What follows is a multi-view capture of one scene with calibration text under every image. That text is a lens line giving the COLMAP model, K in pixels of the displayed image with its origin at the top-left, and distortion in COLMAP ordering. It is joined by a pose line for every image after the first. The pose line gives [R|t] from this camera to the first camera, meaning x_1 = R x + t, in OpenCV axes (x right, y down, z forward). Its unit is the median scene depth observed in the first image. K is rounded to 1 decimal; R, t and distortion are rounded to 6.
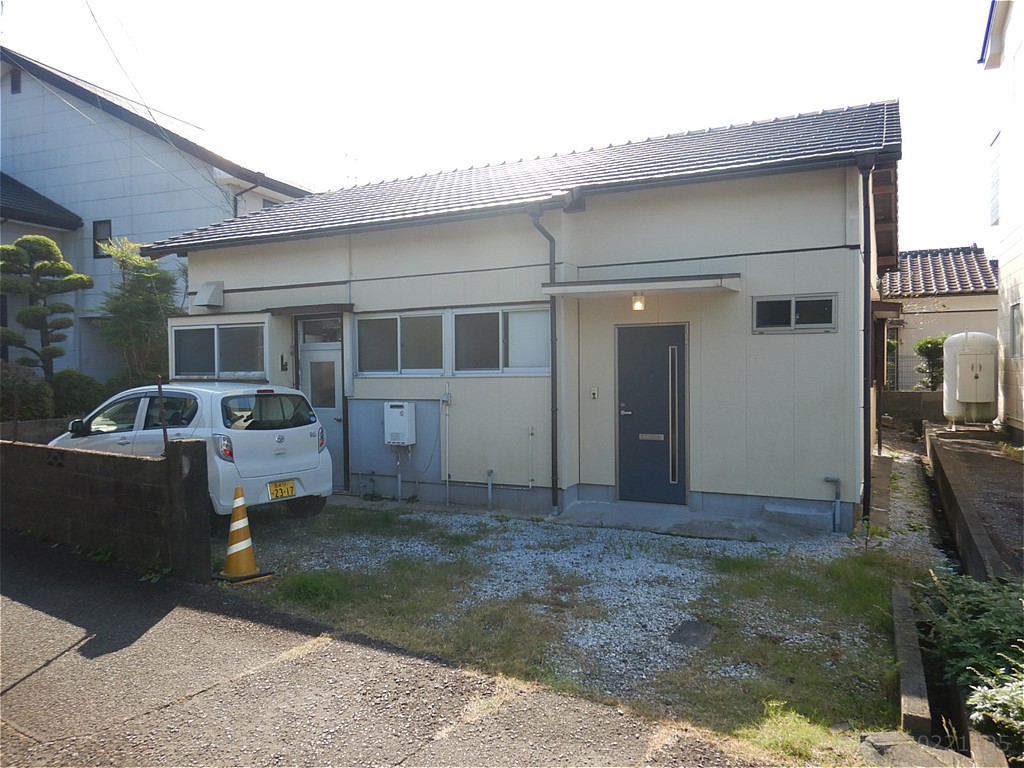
lens RADIAL K [[718.0, 0, 512.0], [0, 718.0, 384.0], [0, 0, 1]] dist [0.001335, 0.000709]
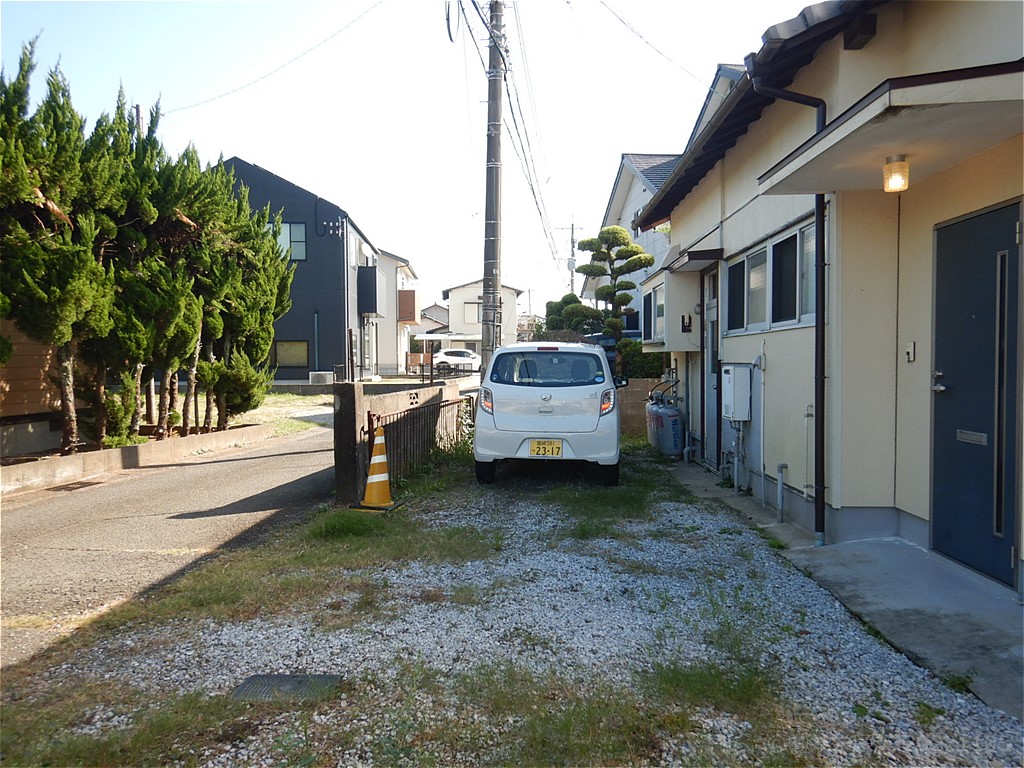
lens RADIAL K [[718.0, 0, 512.0], [0, 718.0, 384.0], [0, 0, 1]] dist [0.001335, 0.000709]
pose [[0.452623, 0.037825, -0.890899, 0.515091], [-0.017304, 0.999284, 0.033636, 0.026494], [0.891534, 0.000191, 0.452953, 0.500464]]
